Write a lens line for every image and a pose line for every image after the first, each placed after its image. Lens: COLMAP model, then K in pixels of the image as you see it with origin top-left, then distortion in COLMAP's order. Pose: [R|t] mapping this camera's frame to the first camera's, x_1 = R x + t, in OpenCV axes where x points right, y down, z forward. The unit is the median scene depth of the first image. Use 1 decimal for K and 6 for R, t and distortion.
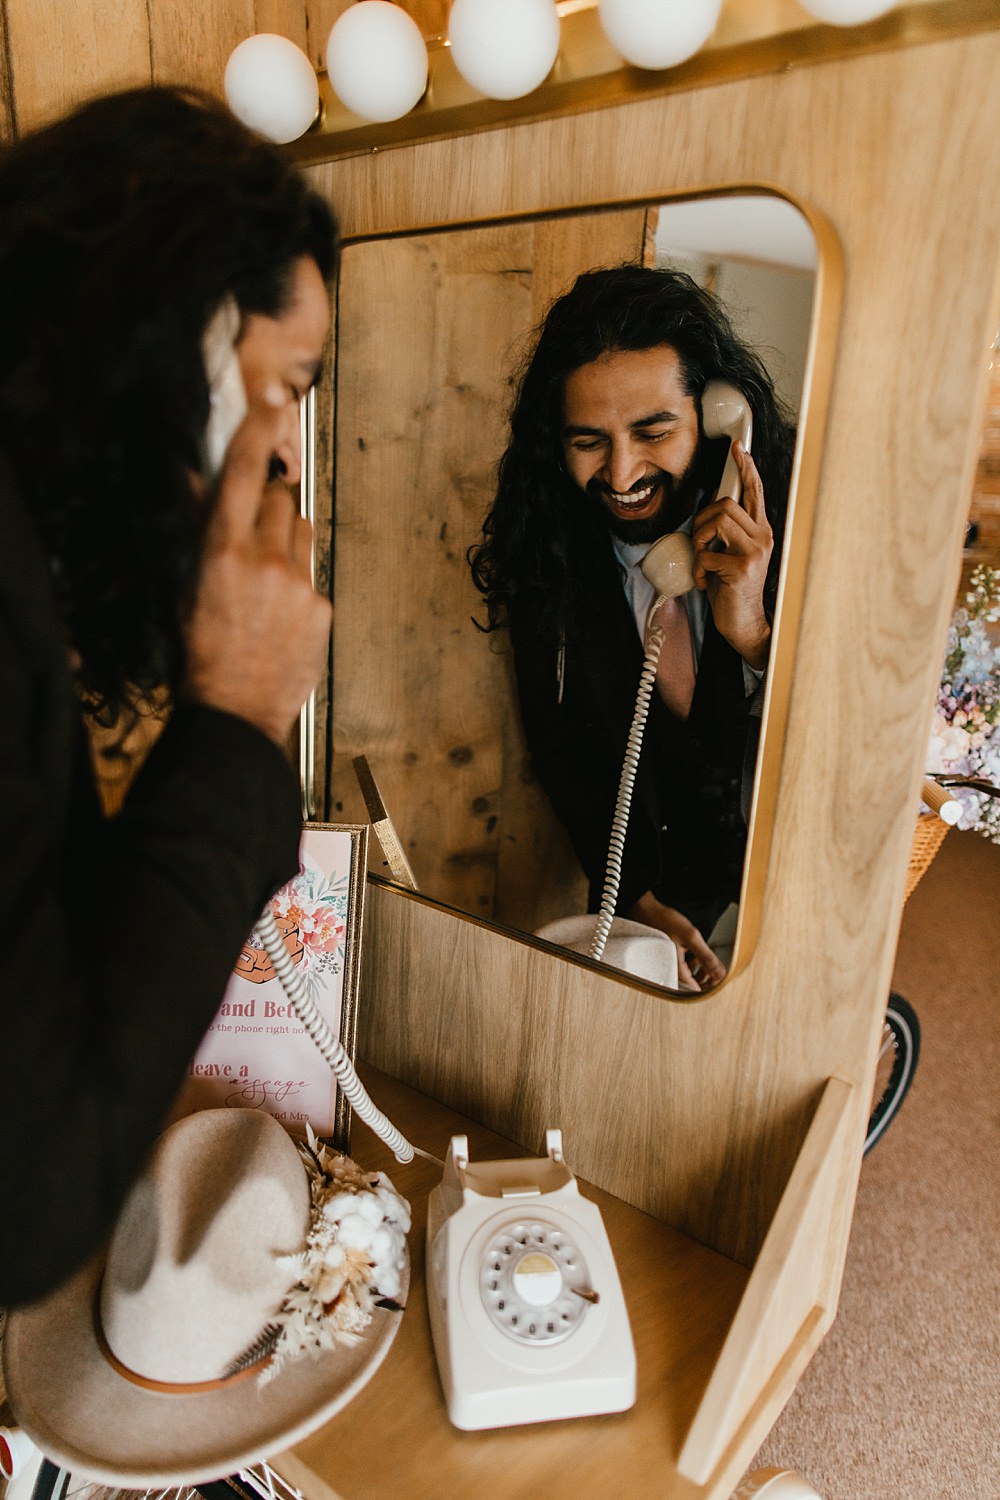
lens RADIAL K [[1026.2, 0, 500.0], [0, 1026.2, 750.0], [0, 0, 1]] dist [0.002035, -0.000669]
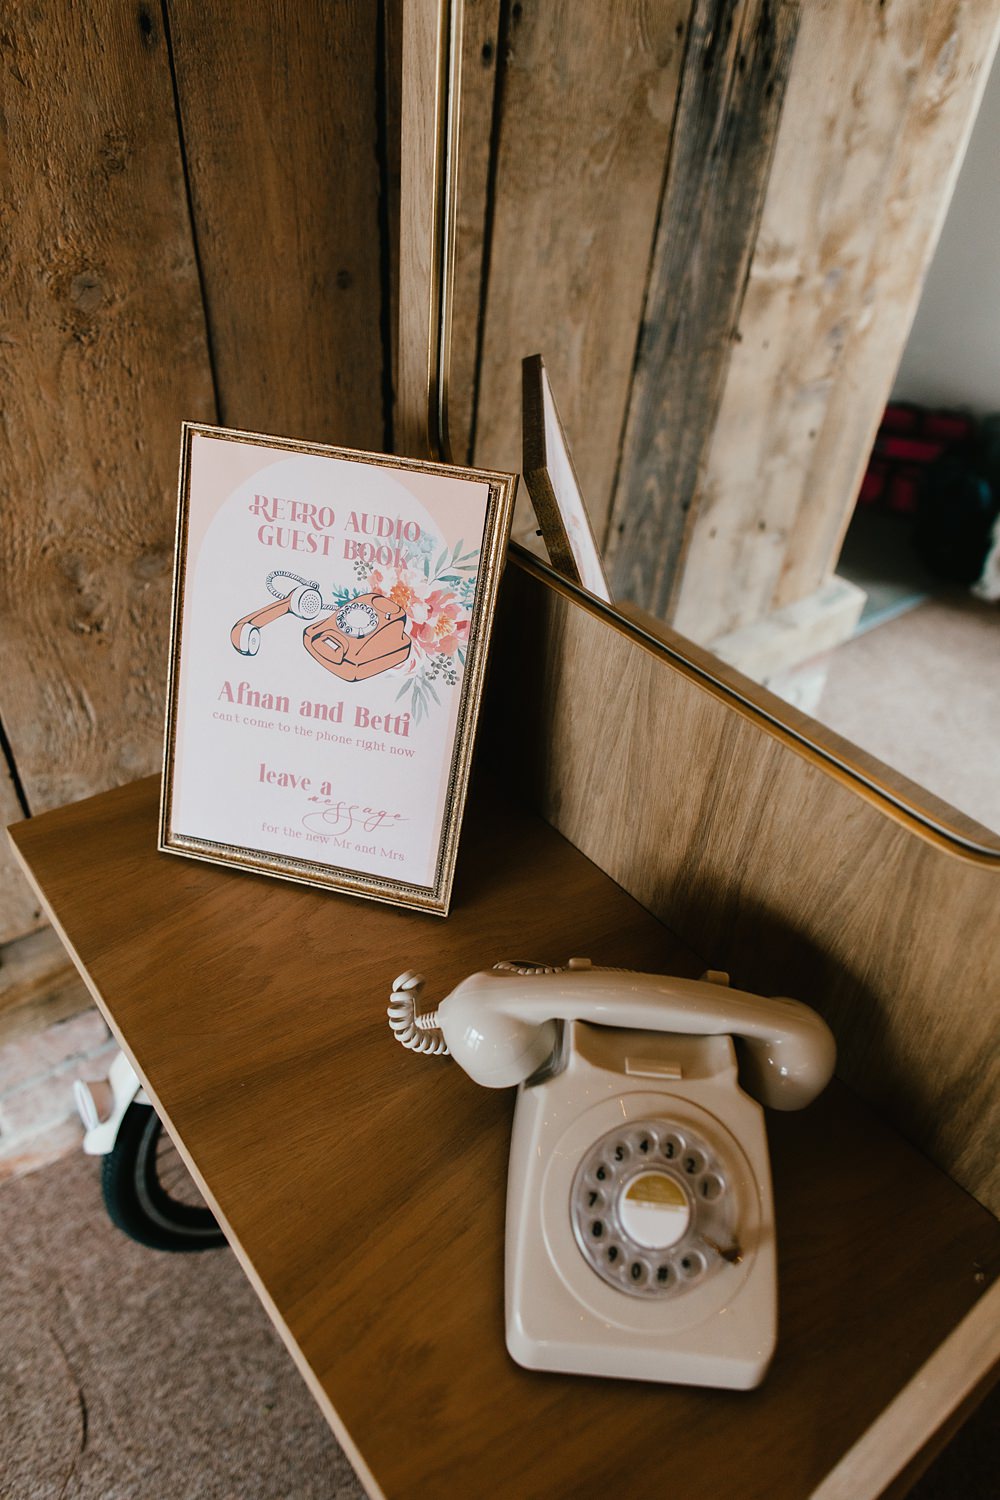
lens RADIAL K [[1026.2, 0, 500.0], [0, 1026.2, 750.0], [0, 0, 1]] dist [0.002035, -0.000669]
pose [[0.970995, 0.162336, -0.175543, 0.004877], [-0.086552, 0.923041, 0.374840, -0.010299], [0.222883, -0.348774, 0.910319, 0.342370]]
